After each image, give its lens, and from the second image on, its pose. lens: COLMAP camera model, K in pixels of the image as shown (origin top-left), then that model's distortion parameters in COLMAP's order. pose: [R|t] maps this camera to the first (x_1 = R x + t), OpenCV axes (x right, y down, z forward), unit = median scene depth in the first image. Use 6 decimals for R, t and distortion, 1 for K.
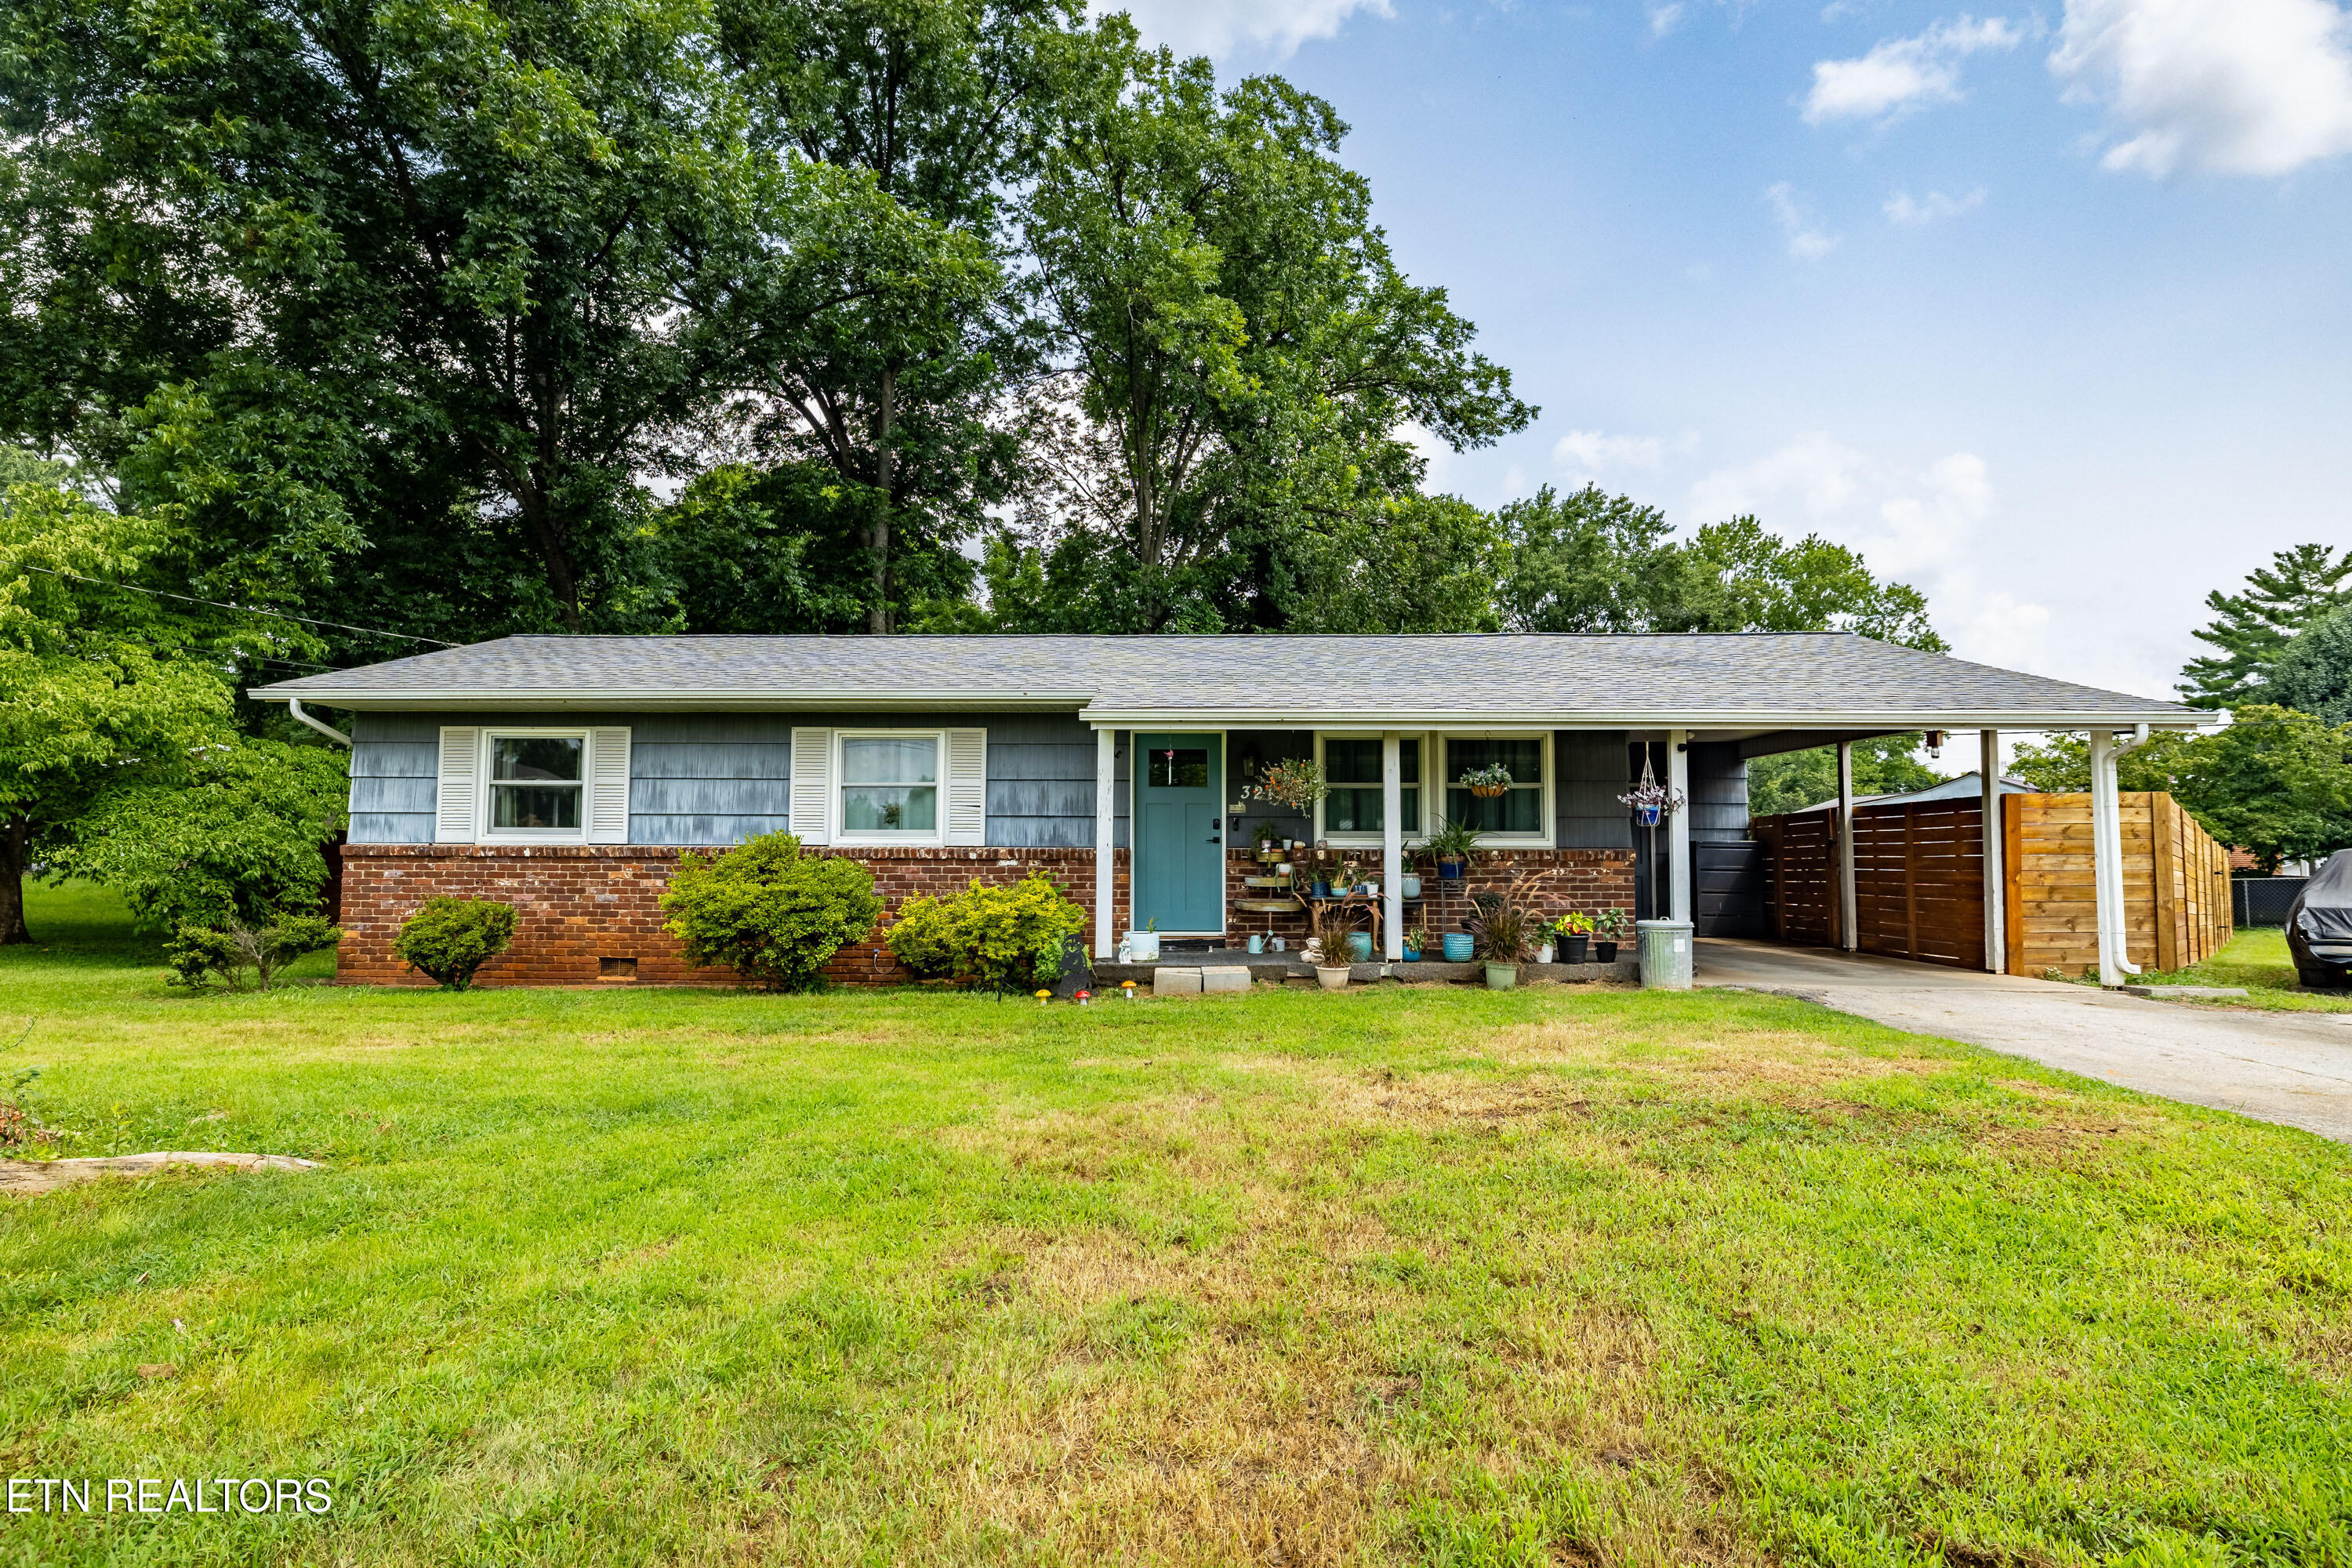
lens RADIAL K [[1303.7, 0, 1178.5], [0, 1303.7, 787.0], [0, 0, 1]] dist [-0.024610, -0.000500]
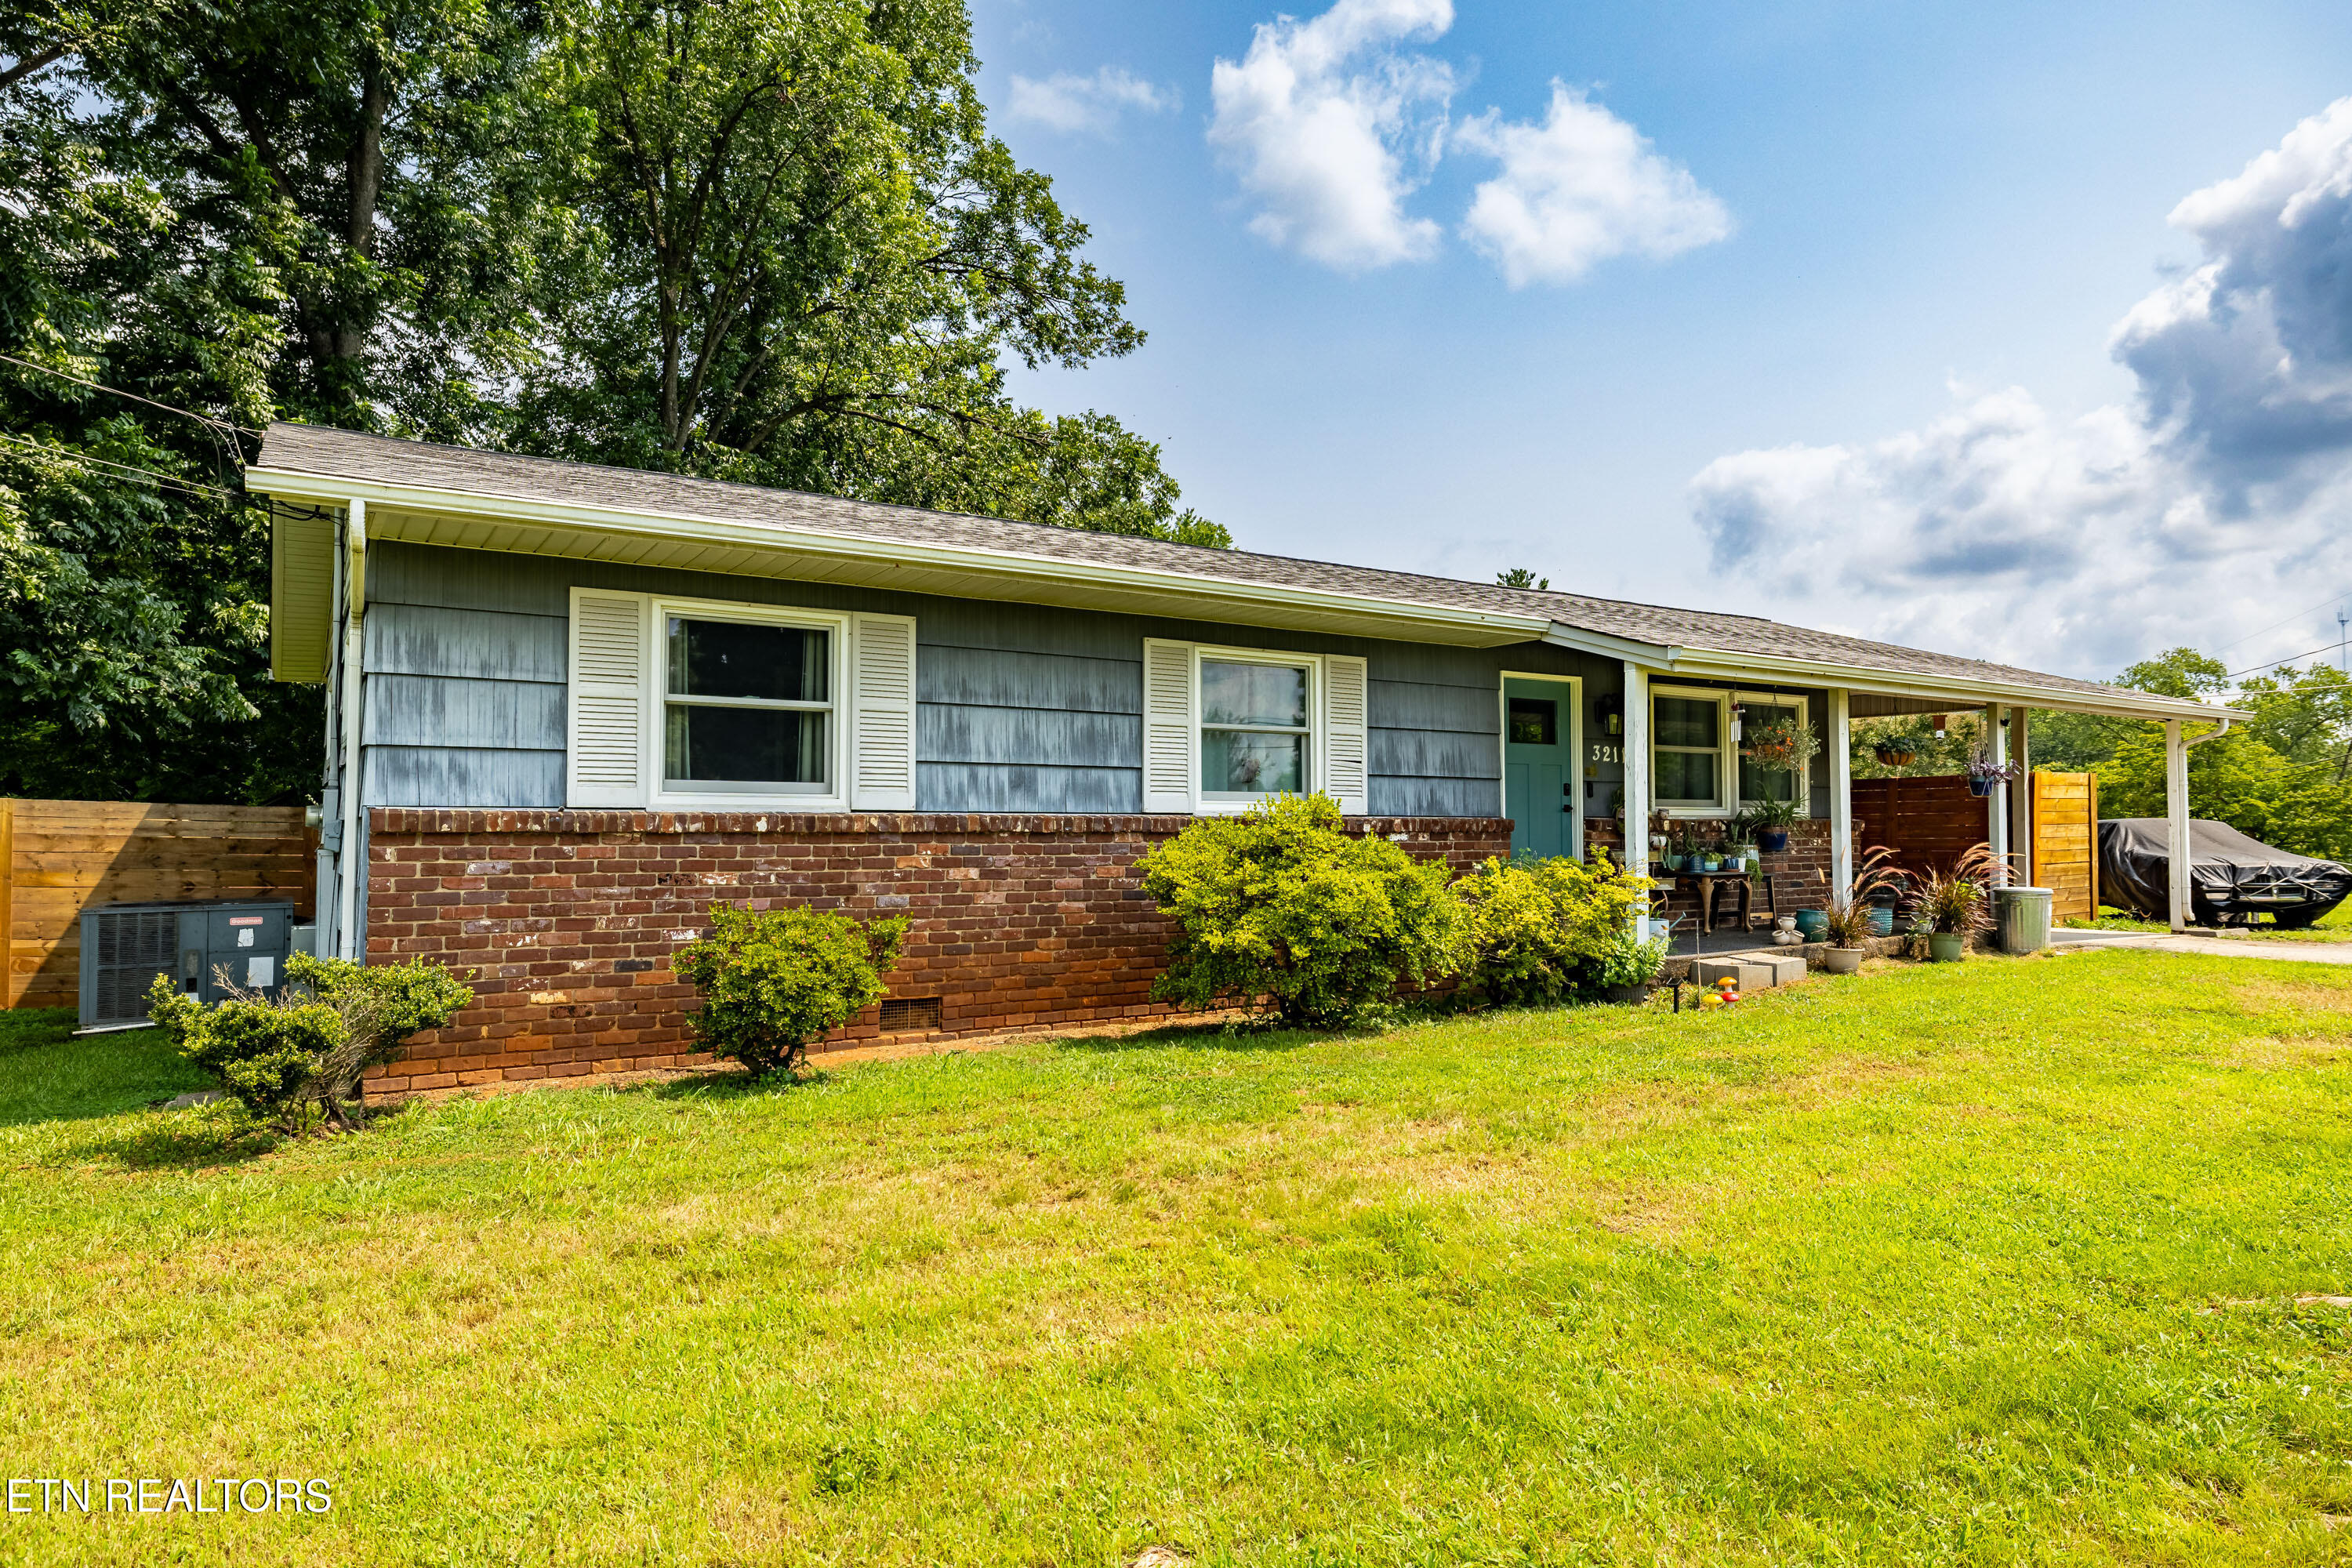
lens RADIAL K [[1419.7, 0, 1175.8], [0, 1419.7, 782.7], [0, 0, 1]] dist [0.001144, 0.000385]
pose [[0.829700, 0.014927, 0.558010, -0.691509], [-0.030238, 0.999377, 0.018227, 0.015111], [-0.557390, -0.031996, 0.829634, 0.381703]]
